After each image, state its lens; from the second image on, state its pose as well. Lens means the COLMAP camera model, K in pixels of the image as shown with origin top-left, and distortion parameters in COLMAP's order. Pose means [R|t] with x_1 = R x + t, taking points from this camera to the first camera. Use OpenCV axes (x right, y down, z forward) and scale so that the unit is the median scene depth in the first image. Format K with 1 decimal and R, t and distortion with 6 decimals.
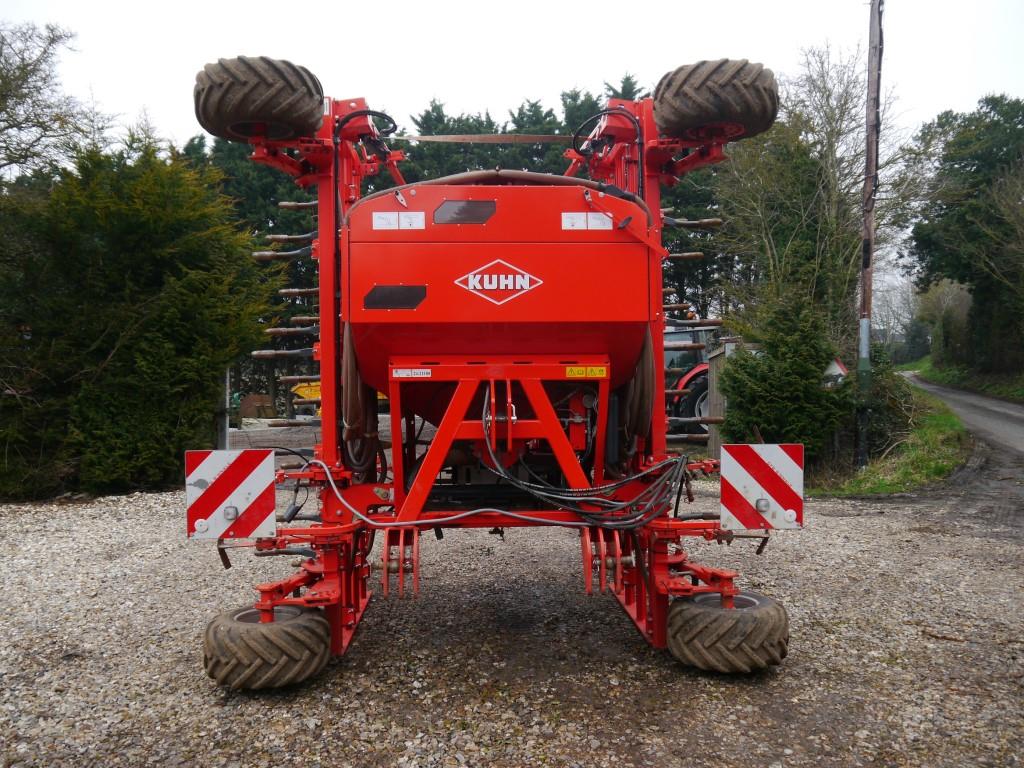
lens RADIAL K [[833.1, 0, 512.0], [0, 833.1, 384.0], [0, 0, 1]] dist [0.027693, 0.002114]
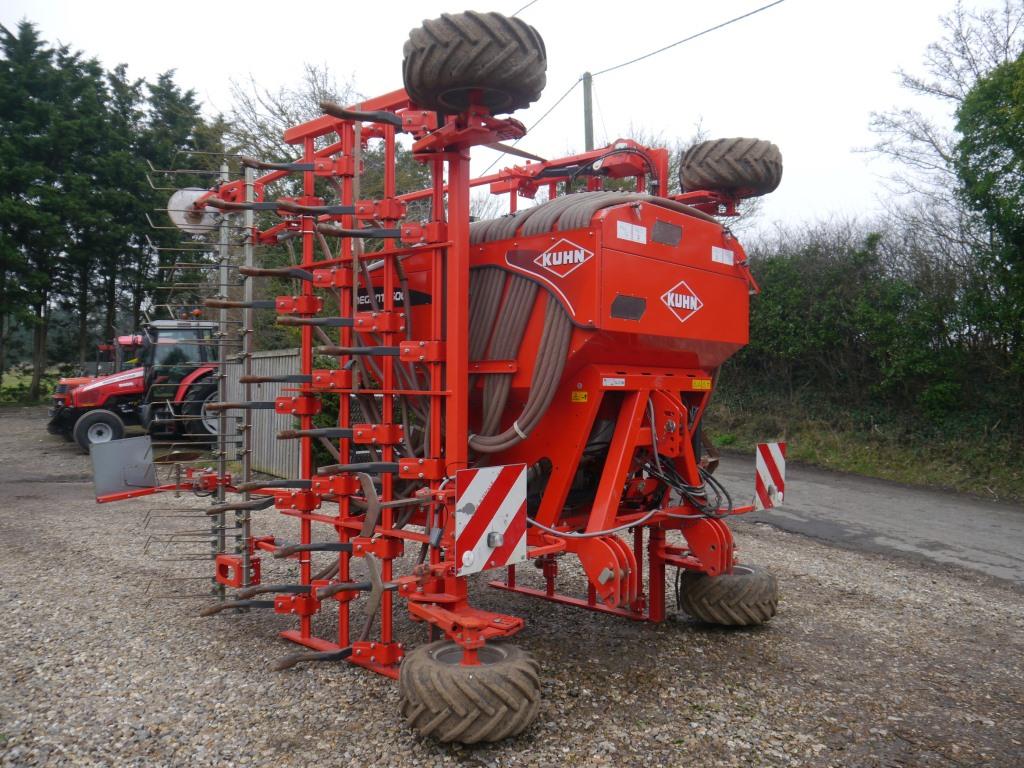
lens RADIAL K [[827.7, 0, 512.0], [0, 827.7, 384.0], [0, 0, 1]] dist [0.008345, 0.003437]
pose [[0.708574, 0.020653, 0.705334, -0.910217], [-0.020290, 0.999755, -0.008891, 0.000416], [-0.705345, -0.008011, 0.708819, 0.371910]]
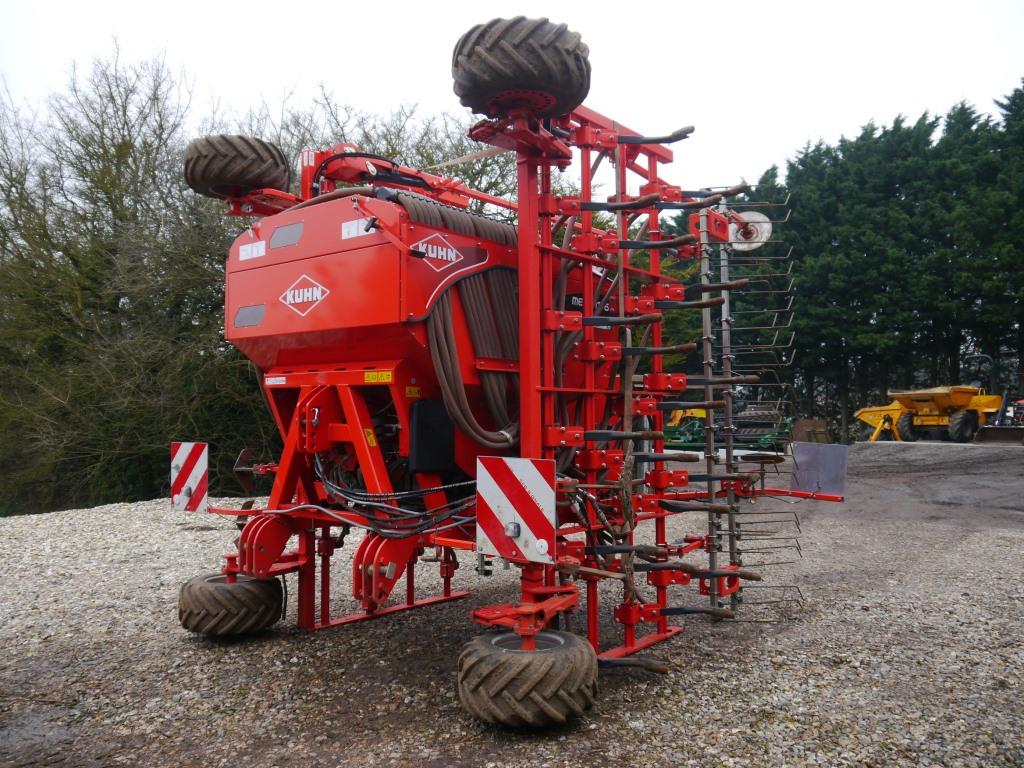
lens RADIAL K [[787.7, 0, 512.0], [0, 787.7, 384.0], [0, 0, 1]] dist [0.001112, 0.000373]
pose [[0.743451, -0.018027, -0.668548, 0.837460], [0.004335, 0.999746, -0.022137, 0.015714], [0.668777, 0.013560, 0.743340, 0.408702]]
